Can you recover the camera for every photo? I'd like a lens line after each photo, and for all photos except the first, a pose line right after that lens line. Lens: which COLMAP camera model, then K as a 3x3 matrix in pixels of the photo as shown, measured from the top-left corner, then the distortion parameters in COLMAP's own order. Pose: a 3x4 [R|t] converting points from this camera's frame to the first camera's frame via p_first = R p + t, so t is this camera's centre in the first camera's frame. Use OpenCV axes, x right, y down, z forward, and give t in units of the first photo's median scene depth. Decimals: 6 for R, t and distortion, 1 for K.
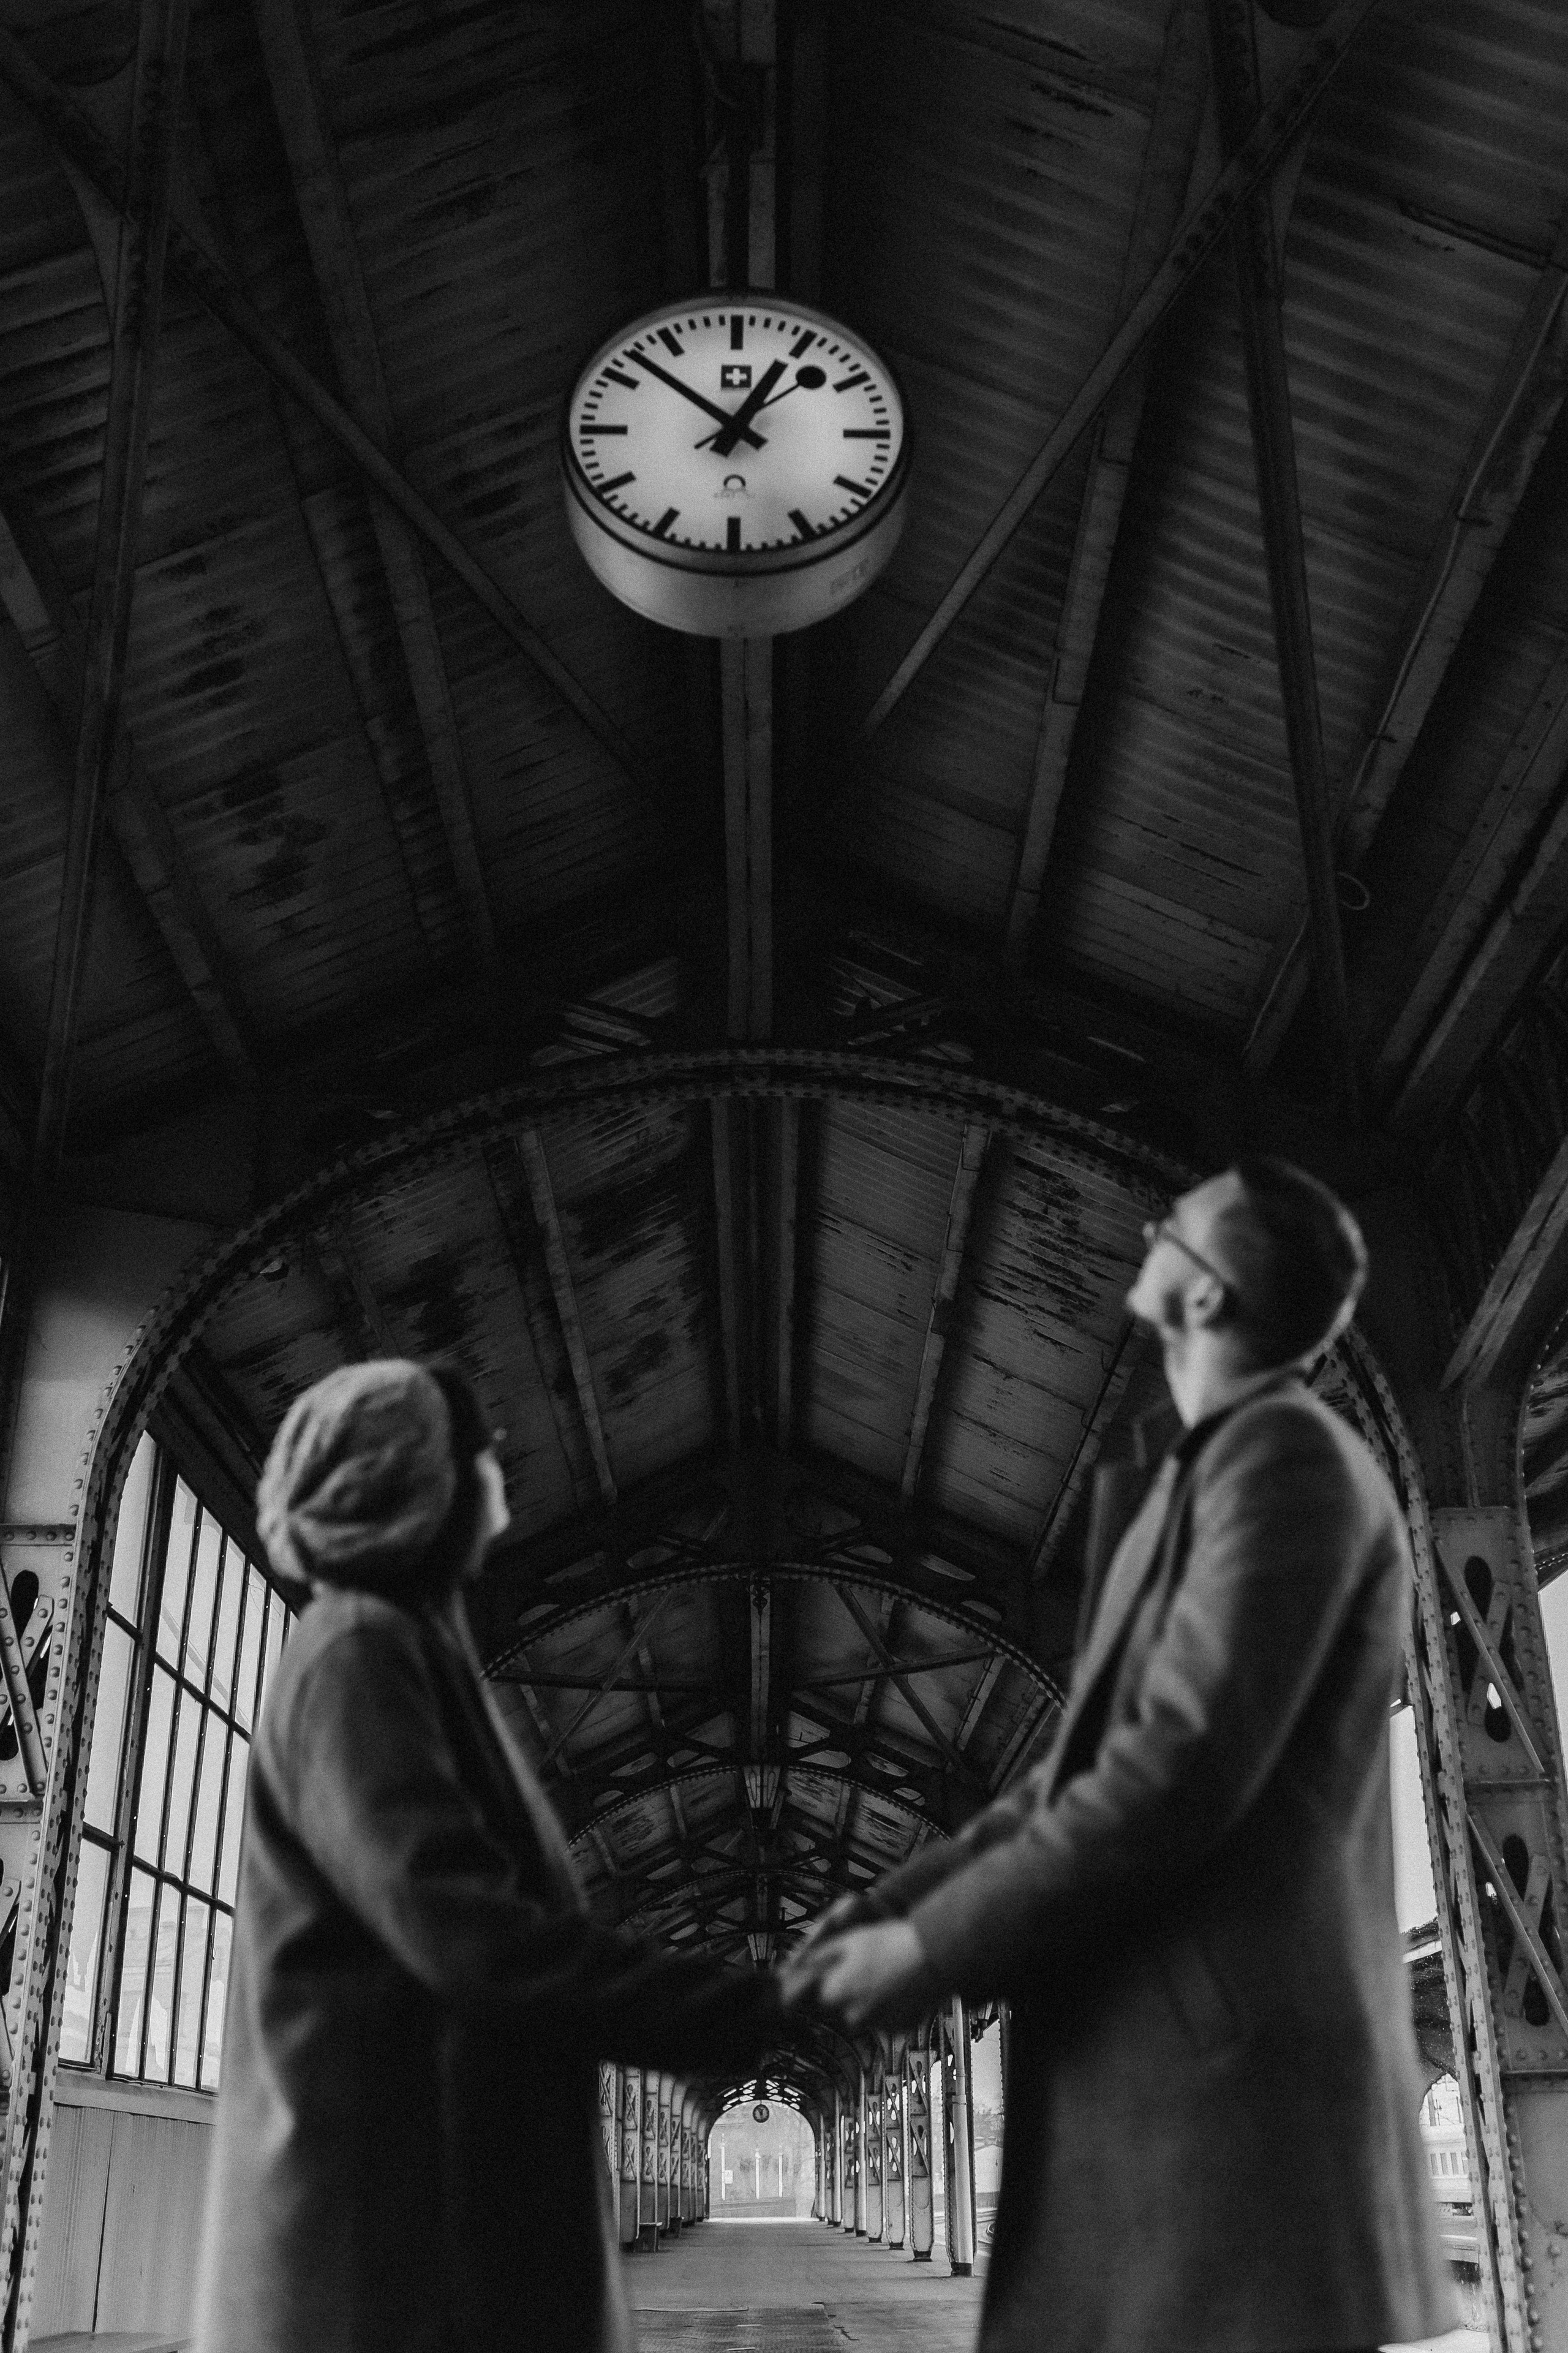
lens RADIAL K [[2362.5, 0, 806.1], [0, 2362.5, 1096.1], [0, 0, 1]] dist [-0.011314, 0.000958]
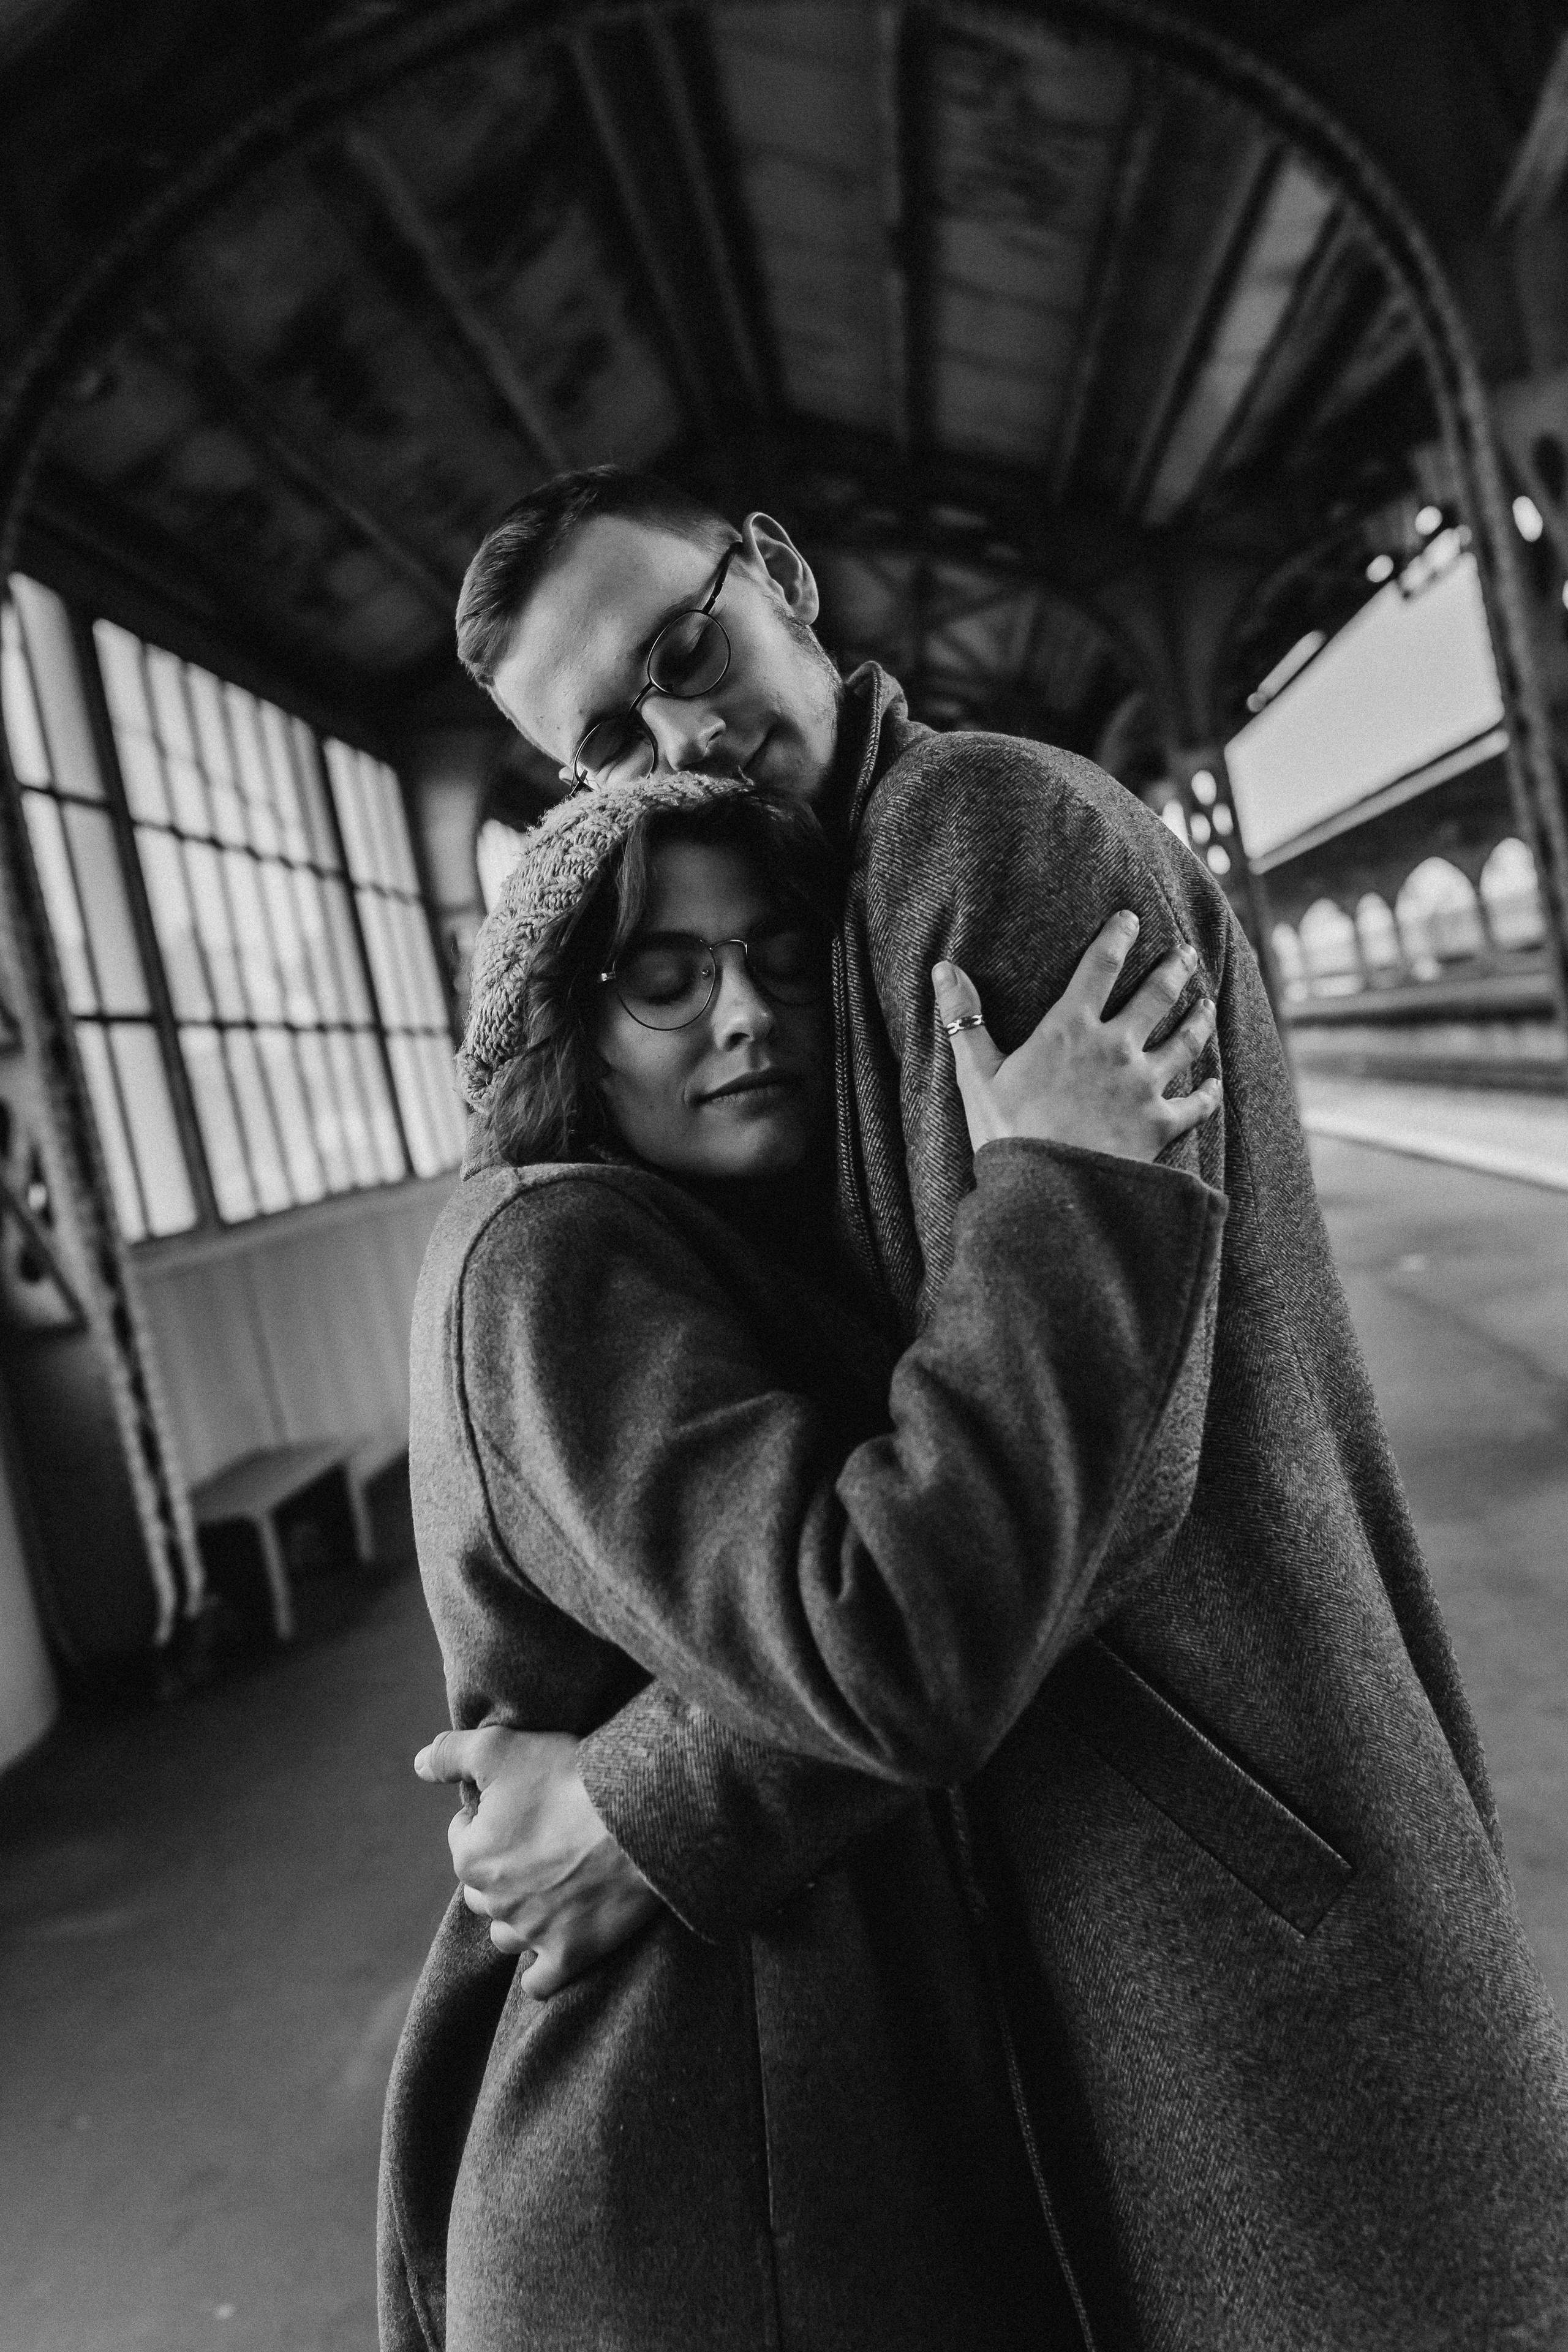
lens RADIAL K [[2229.0, 0, 786.8], [0, 2229.0, 1186.3], [0, 0, 1]] dist [-0.007914, -0.003148]
pose [[0.978195, -0.188268, -0.087685, 0.036196], [0.207285, 0.858789, 0.468524, -0.002504], [-0.012905, -0.476484, 0.879088, 0.169635]]
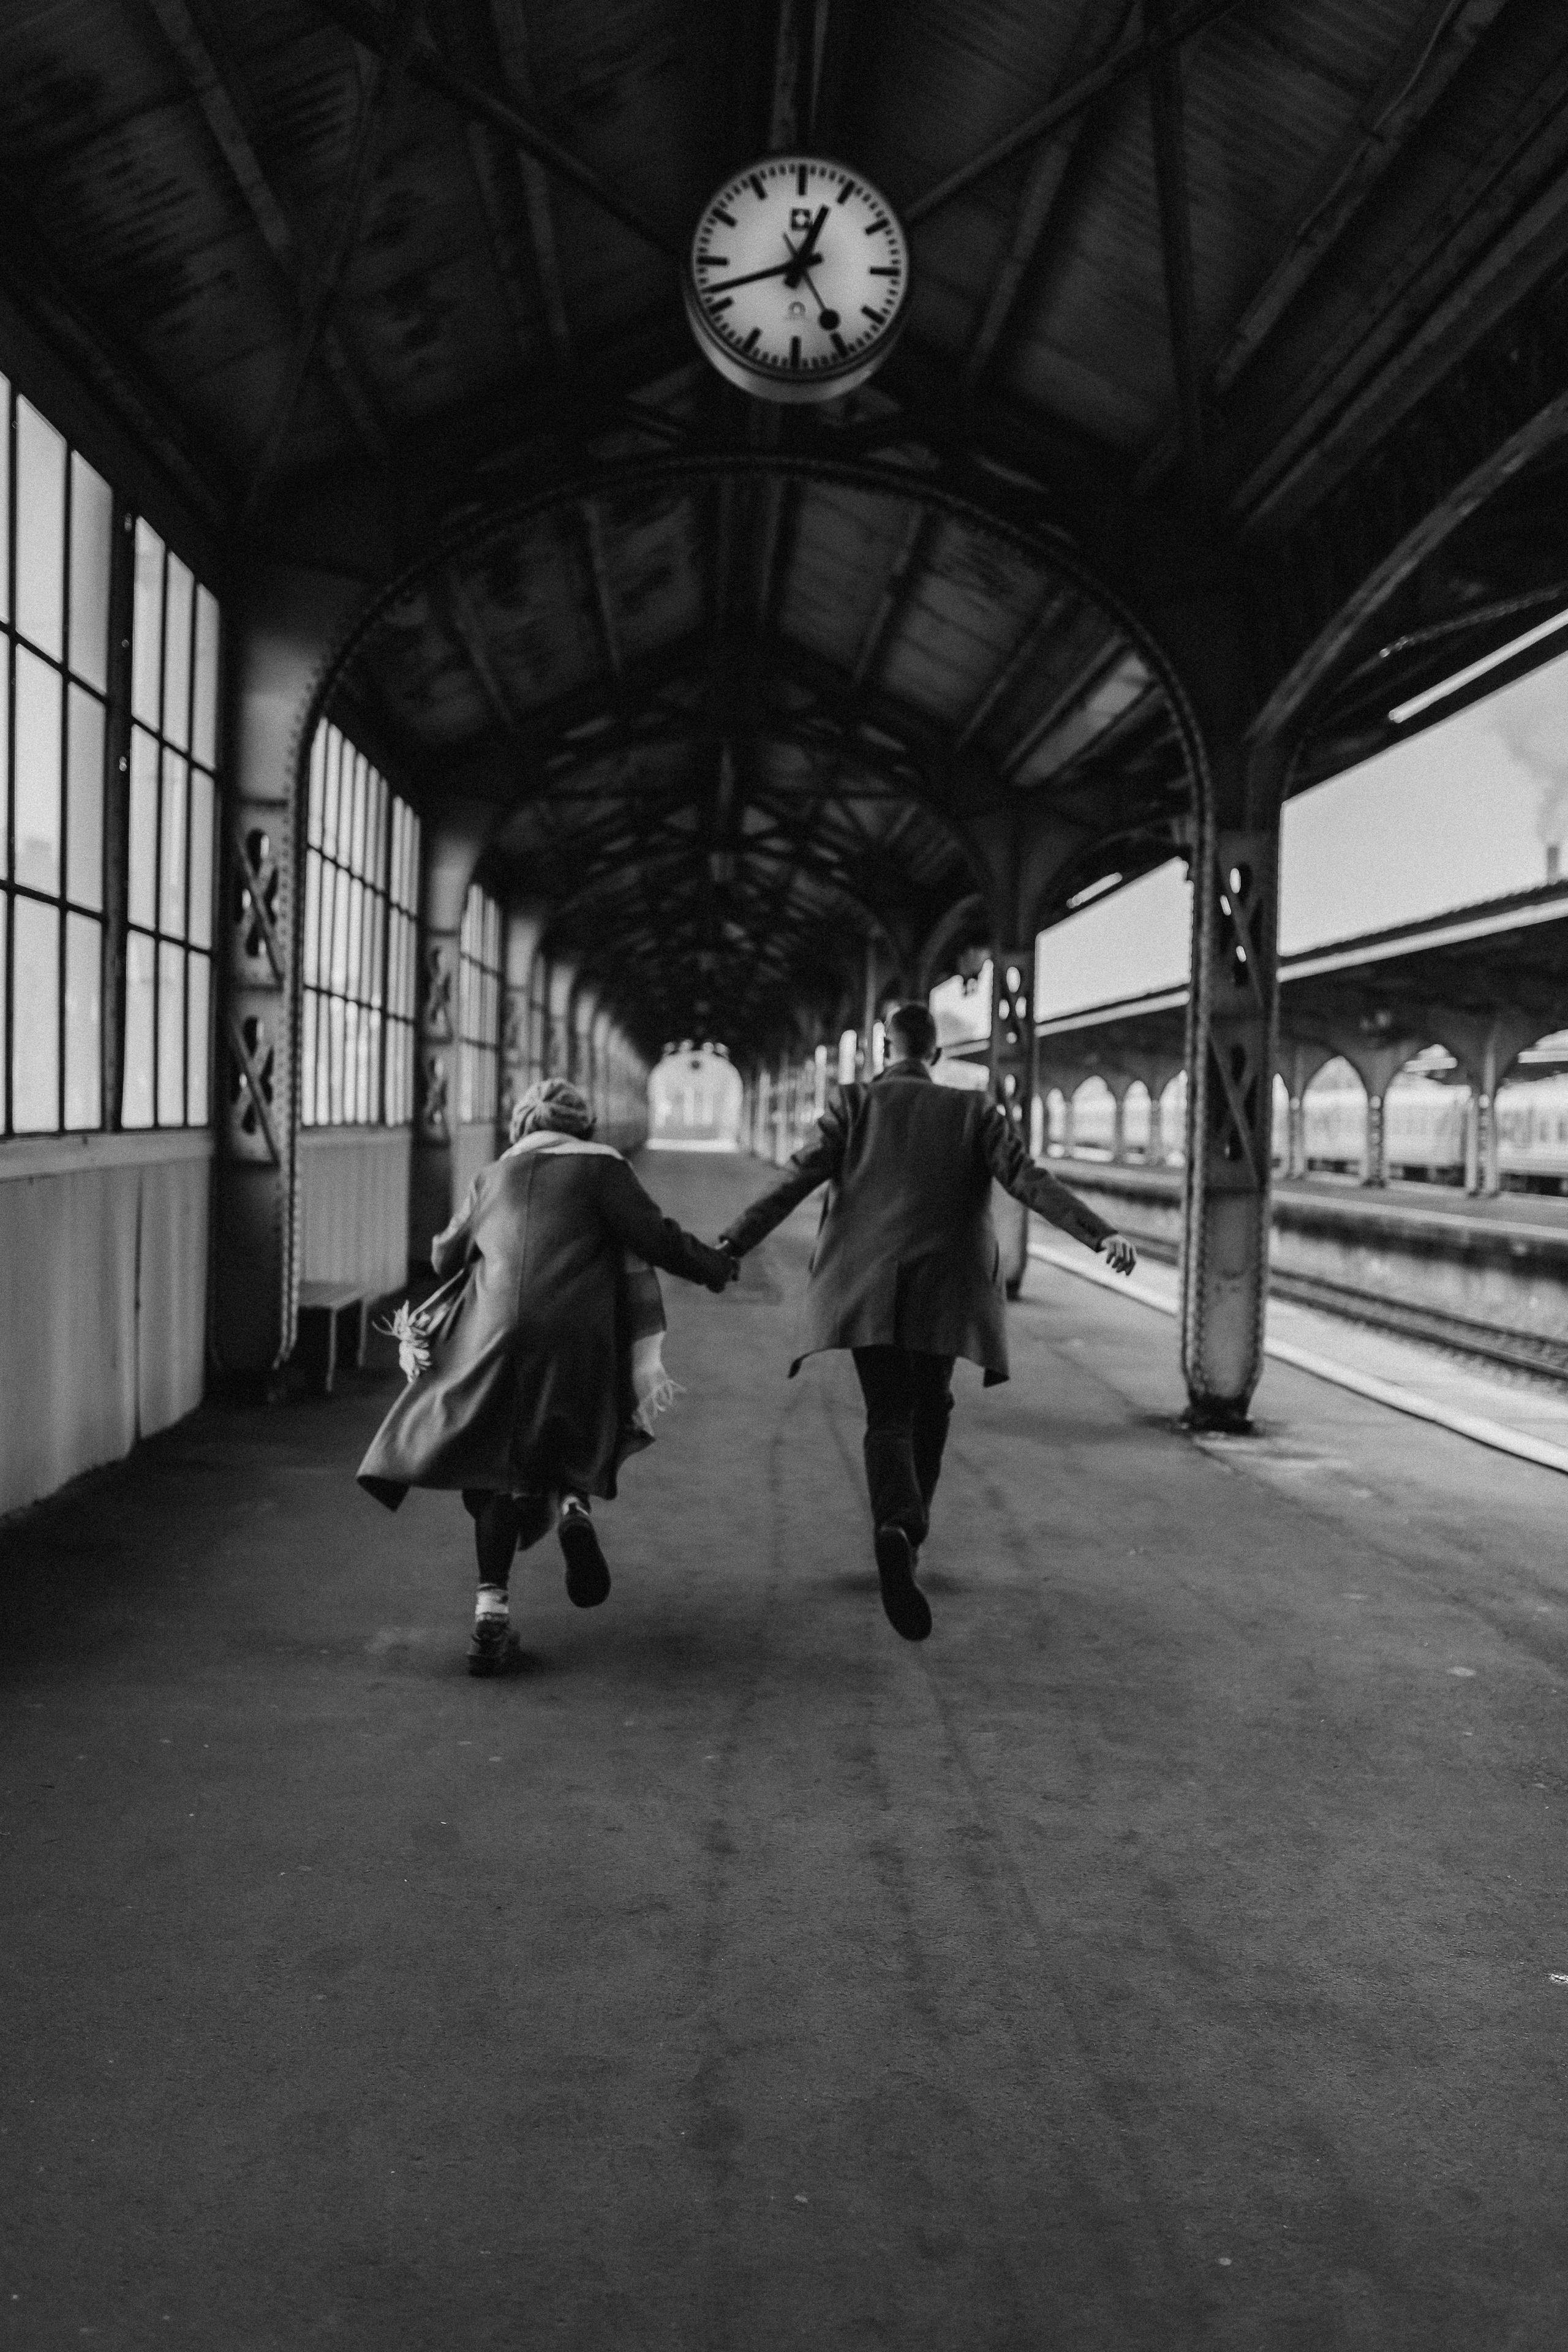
lens RADIAL K [[2229.0, 0, 786.8], [0, 2229.0, 1186.3], [0, 0, 1]] dist [-0.007914, -0.003148]
pose [[0.998772, 0.040406, 0.028680, -0.031199], [-0.048998, 0.891524, 0.450316, -0.225957], [-0.007373, -0.451168, 0.892408, -0.315103]]
